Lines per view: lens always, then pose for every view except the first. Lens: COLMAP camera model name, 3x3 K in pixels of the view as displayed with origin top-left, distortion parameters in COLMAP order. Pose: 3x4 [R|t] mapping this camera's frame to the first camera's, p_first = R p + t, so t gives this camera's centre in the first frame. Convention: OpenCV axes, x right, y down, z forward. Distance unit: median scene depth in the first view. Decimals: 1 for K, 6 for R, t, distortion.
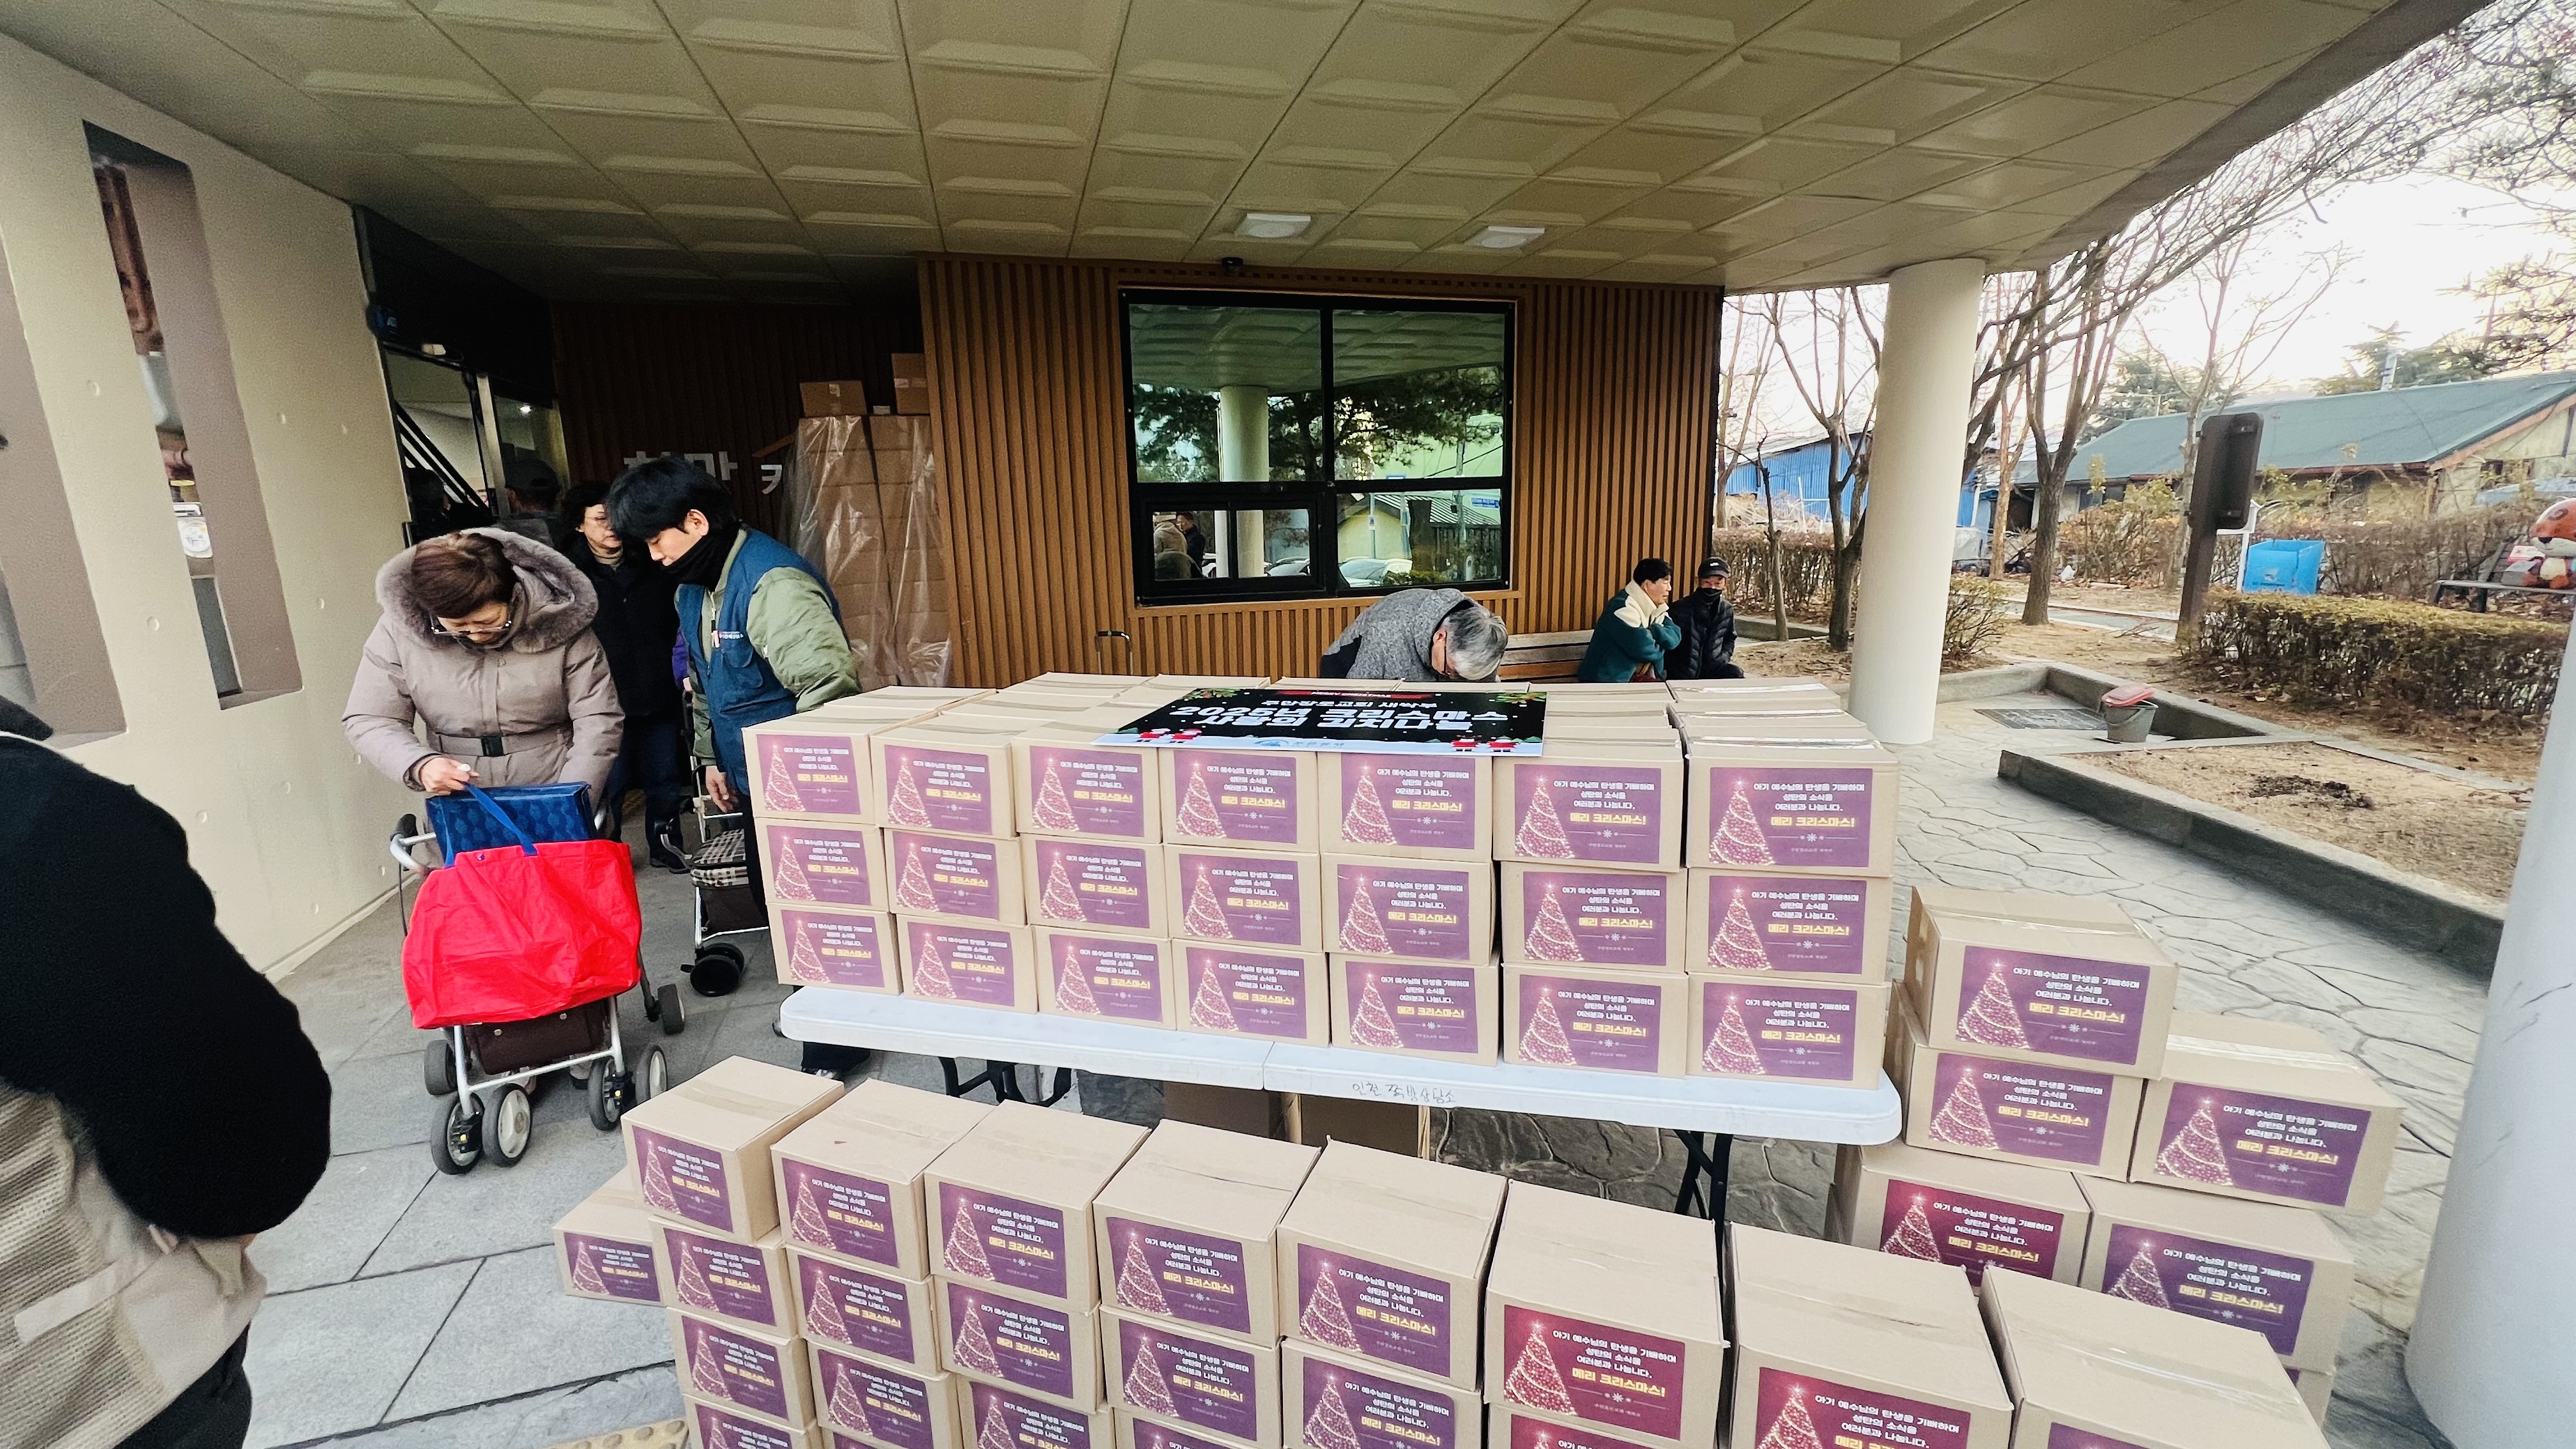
lens RADIAL K [[1021.7, 0, 1294.0], [0, 1021.7, 723.5], [0, 0, 1]] dist [-0.002388, -0.000135]
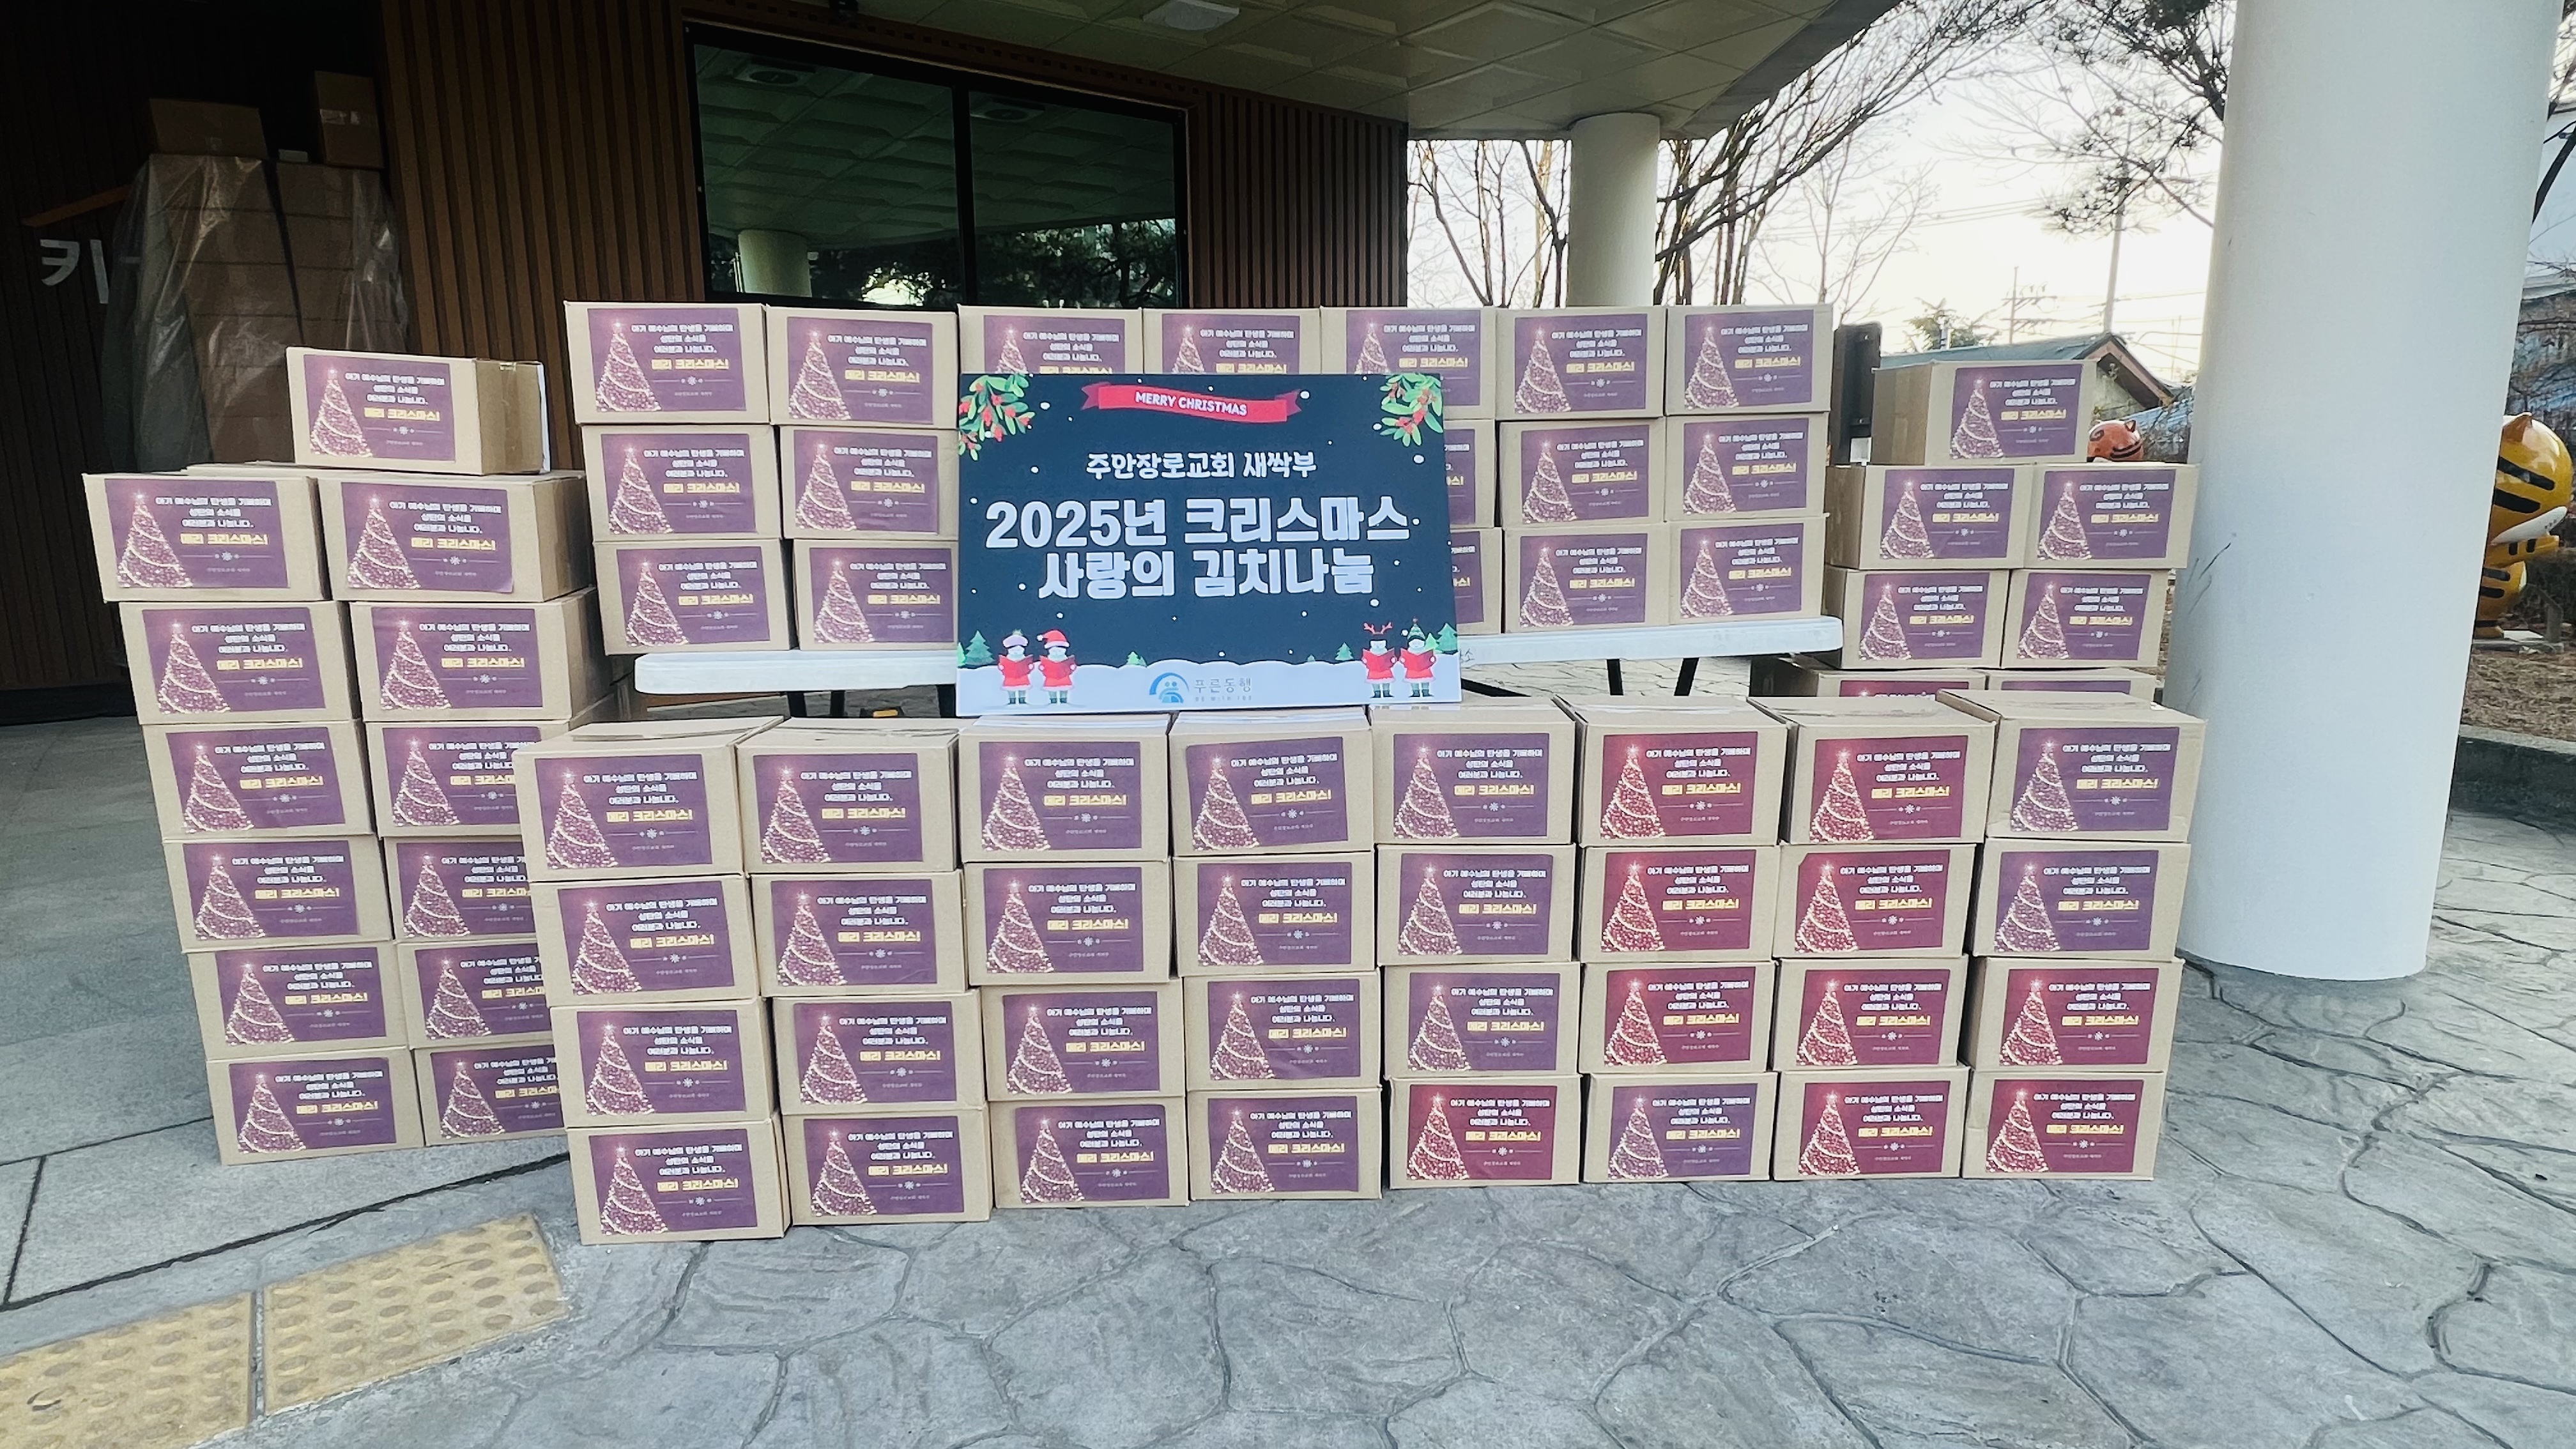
lens RADIAL K [[1358.2, 0, 1289.8], [0, 1358.2, 741.5], [0, 0, 1]] dist [-0.001957, 0.000087]
pose [[0.933009, -0.051766, 0.356111, -0.147426], [0.058838, 0.998227, -0.009046, 0.135655], [-0.355011, 0.029393, 0.934400, -0.054376]]
